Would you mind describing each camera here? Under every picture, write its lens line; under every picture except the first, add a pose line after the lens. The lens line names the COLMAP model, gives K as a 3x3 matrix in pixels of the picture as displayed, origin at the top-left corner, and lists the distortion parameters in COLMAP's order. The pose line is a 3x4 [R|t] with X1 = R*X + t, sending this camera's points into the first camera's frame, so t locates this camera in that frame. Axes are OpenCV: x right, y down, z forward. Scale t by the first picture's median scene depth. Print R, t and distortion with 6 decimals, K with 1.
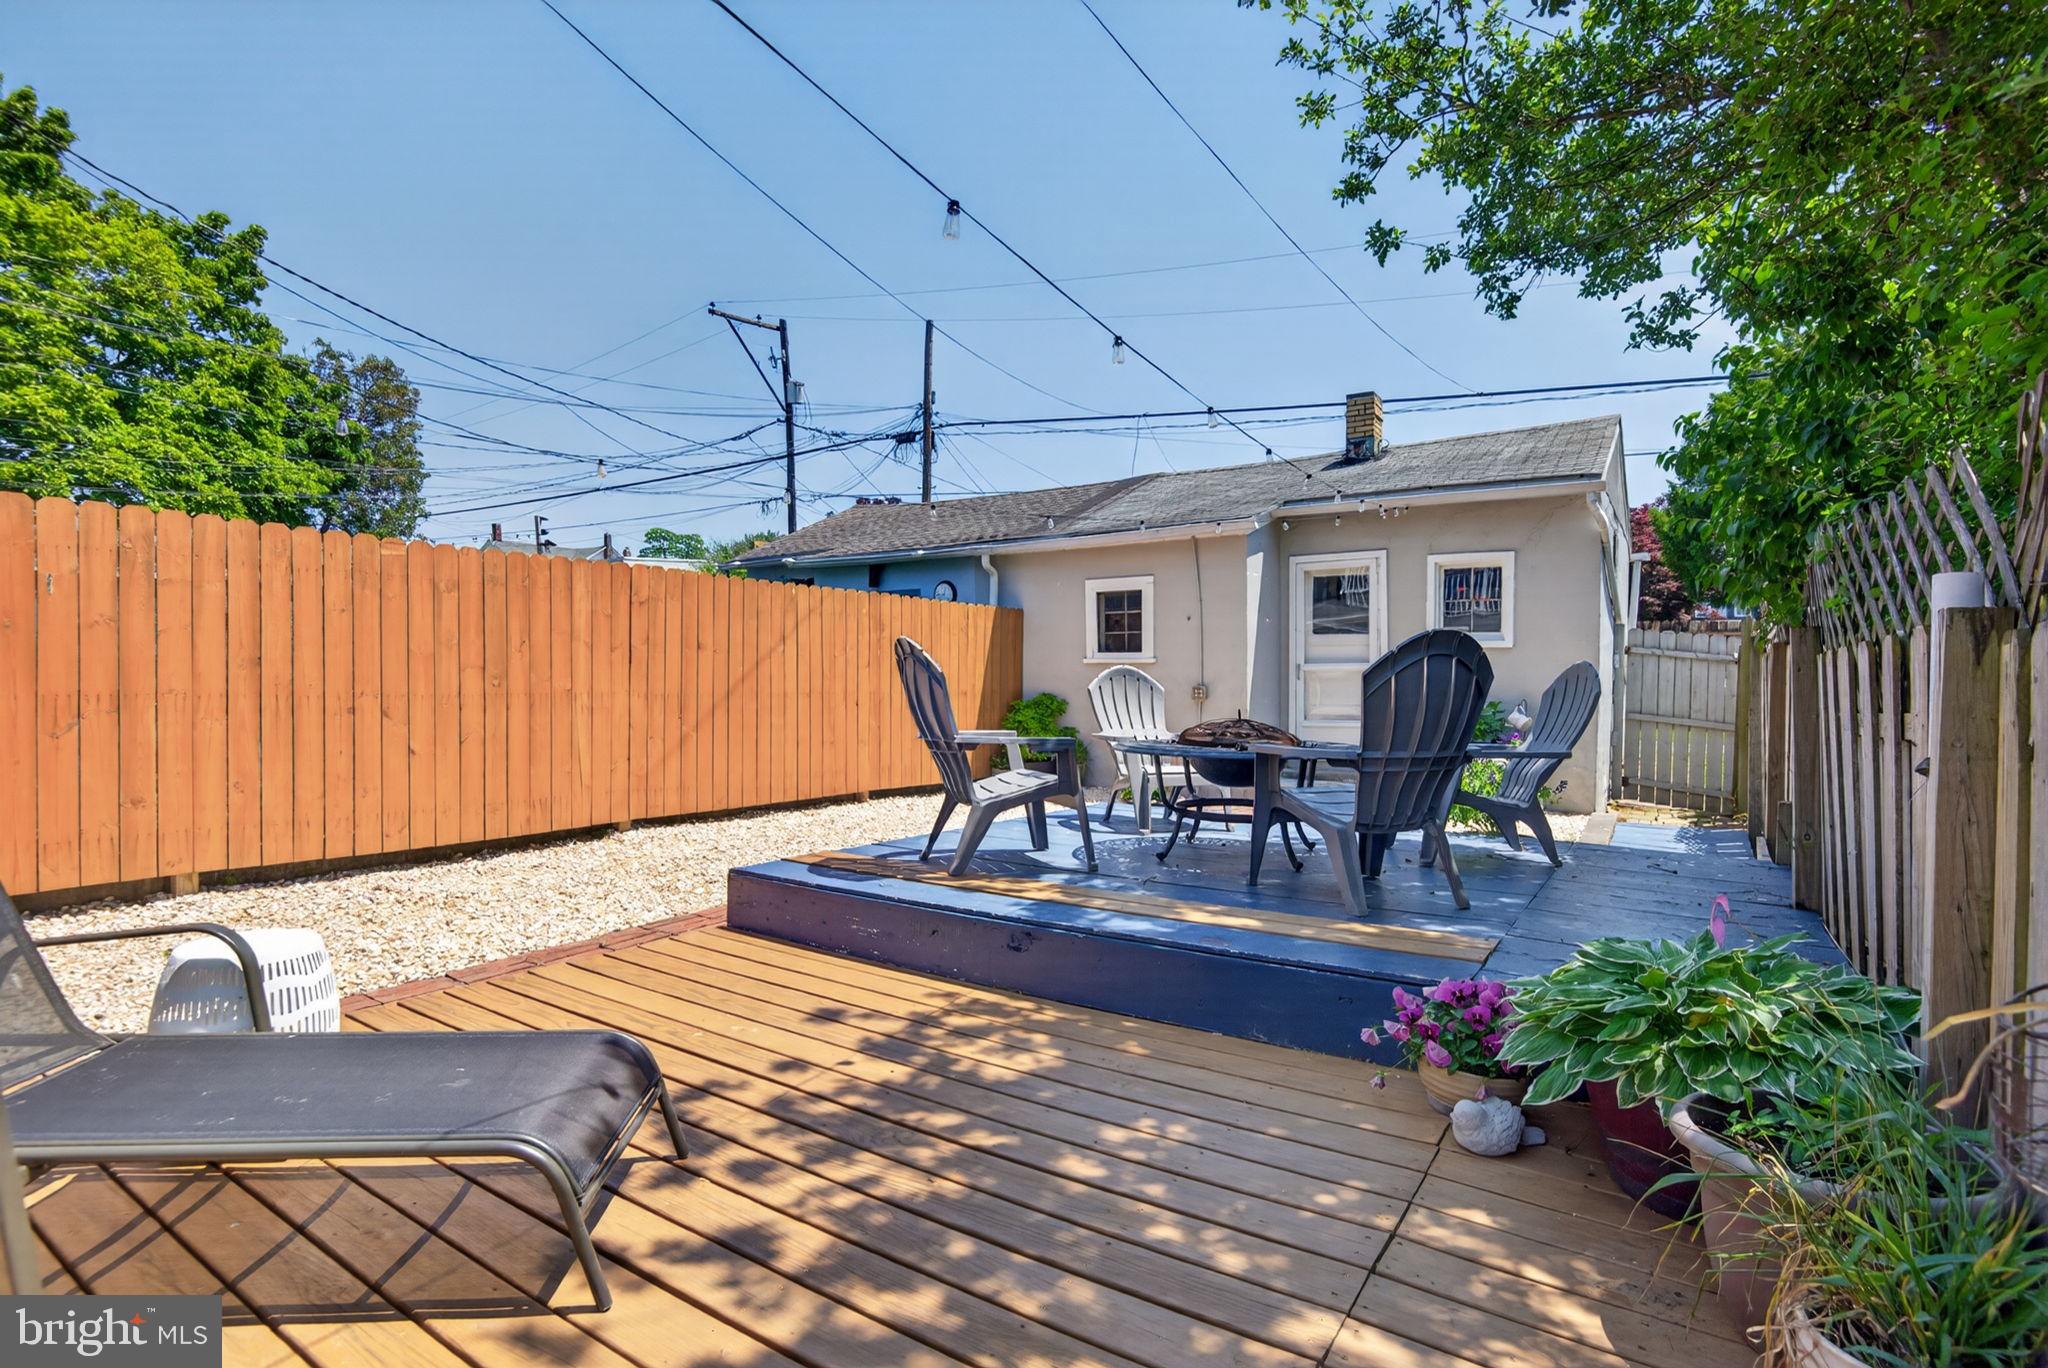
lens RADIAL K [[1005.4, 0, 1023.7], [0, 1005.4, 687.1], [0, 0, 1]] dist [-0.004360, -0.000047]
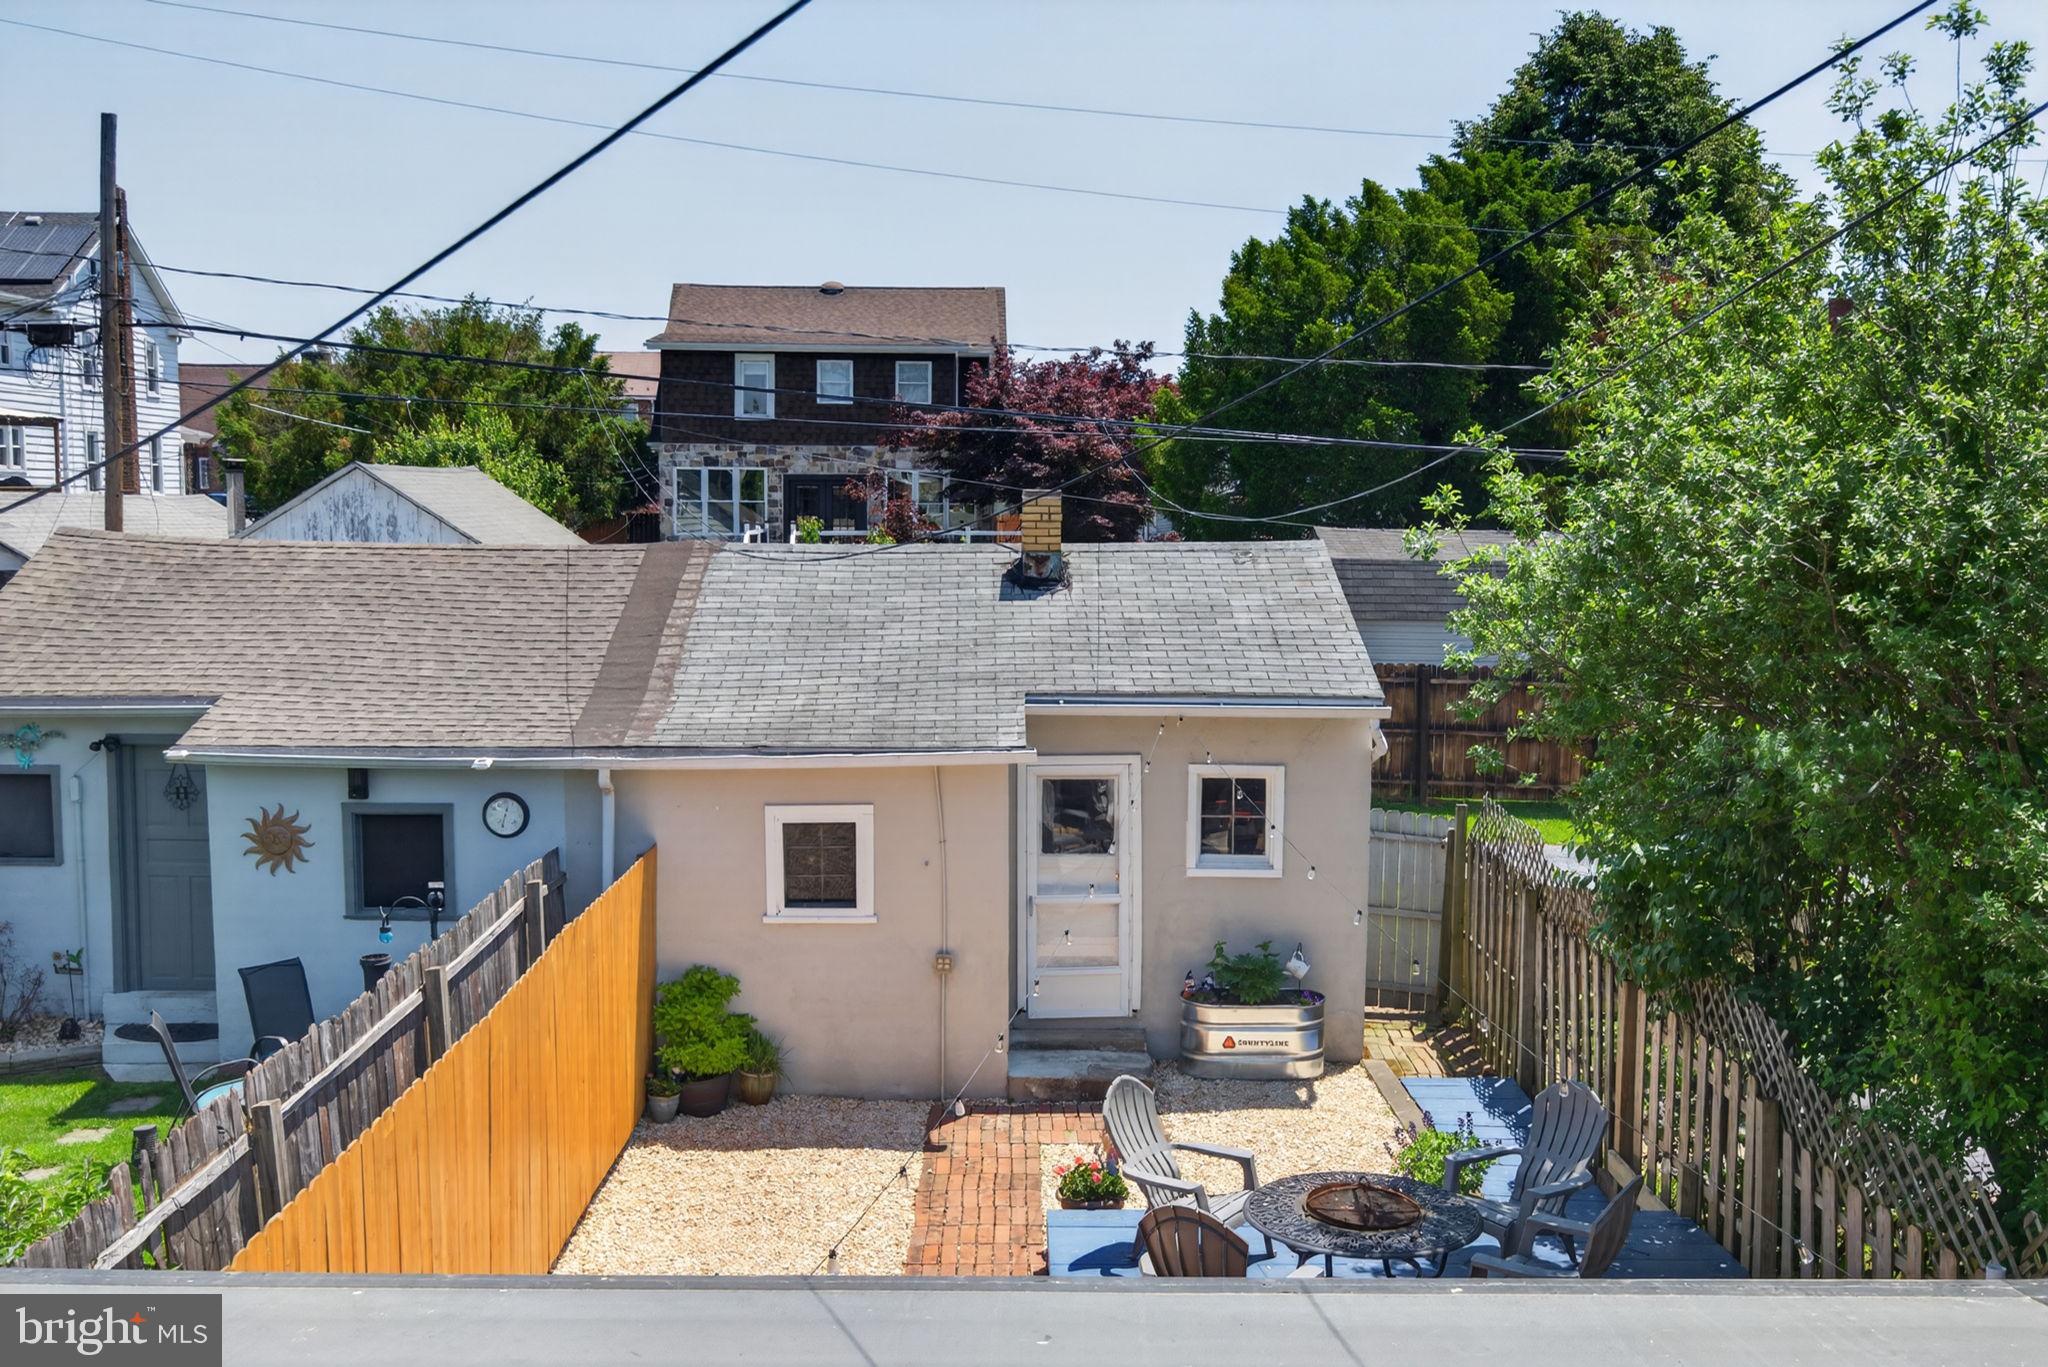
lens RADIAL K [[2021.9, 0, 1029.2], [0, 2021.9, 674.8], [0, 0, 1]] dist [0.015923, 0.000000]
pose [[0.814169, -0.055004, 0.578017, -0.601614], [0.000034, 0.995507, 0.094684, -0.334030], [-0.580628, -0.077069, 0.810513, -0.230297]]
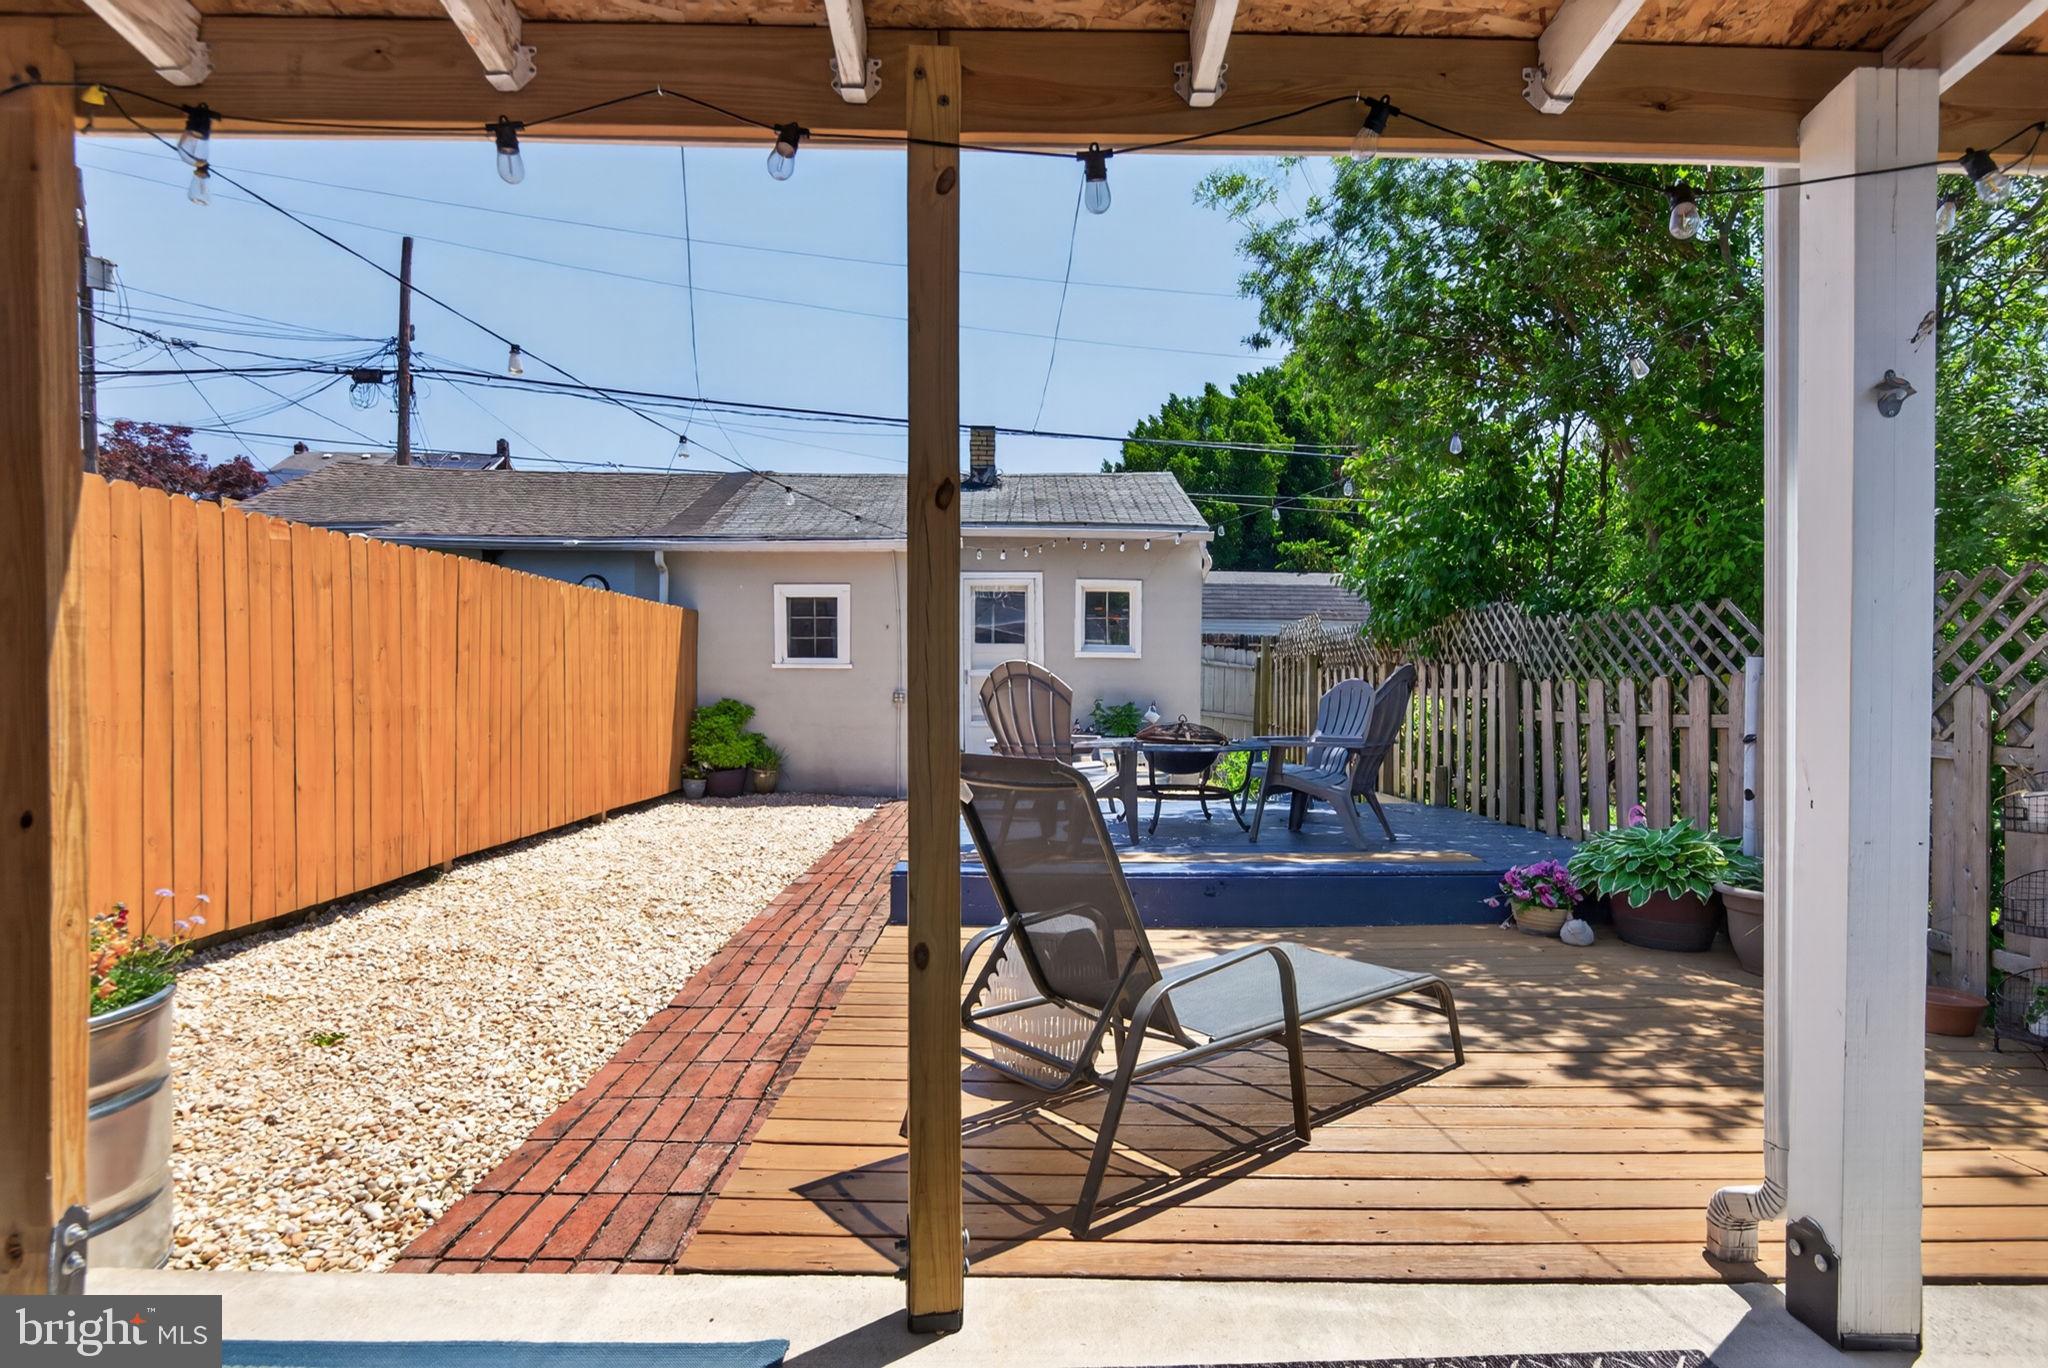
lens RADIAL K [[1100.9, 0, 1022.1], [0, 1100.9, 690.0], [0, 0, 1]] dist [0.002623, -0.006492]
pose [[0.821449, -0.006603, 0.570244, -0.362747], [0.001769, 0.999958, 0.009031, -0.012053], [-0.570279, -0.006410, 0.821426, -0.026896]]
